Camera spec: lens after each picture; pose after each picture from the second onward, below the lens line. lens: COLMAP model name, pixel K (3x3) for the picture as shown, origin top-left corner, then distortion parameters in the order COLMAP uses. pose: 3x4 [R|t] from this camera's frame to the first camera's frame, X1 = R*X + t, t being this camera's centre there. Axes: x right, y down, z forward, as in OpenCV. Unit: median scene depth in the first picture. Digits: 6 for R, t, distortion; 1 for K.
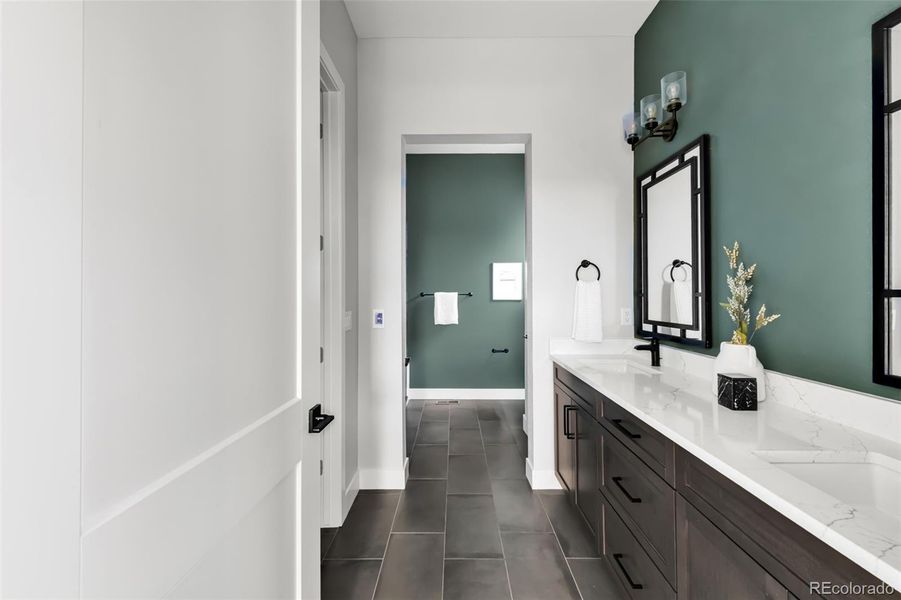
lens RADIAL K [[410.1, 0, 450.5], [0, 410.1, 300.0], [0, 0, 1]] dist [-0.002437, -0.000298]
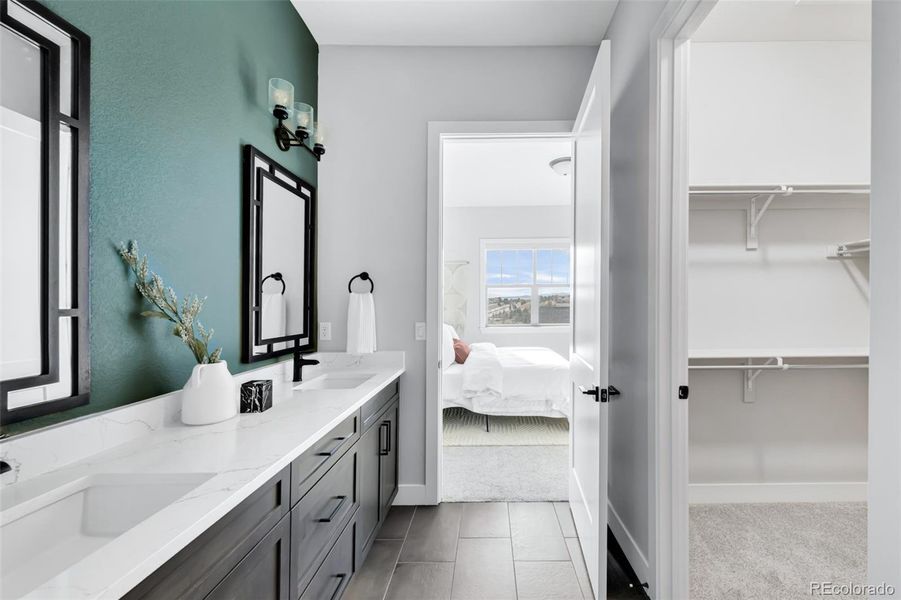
lens RADIAL K [[394.9, 0, 451.8], [0, 394.9, 301.8], [0, 0, 1]] dist [-0.005261, -0.000933]
pose [[-0.999512, 0.029321, -0.010751, 0.130758], [0.029430, 0.999515, -0.010158, -0.006539], [0.010448, -0.010470, -0.999891, 1.784186]]
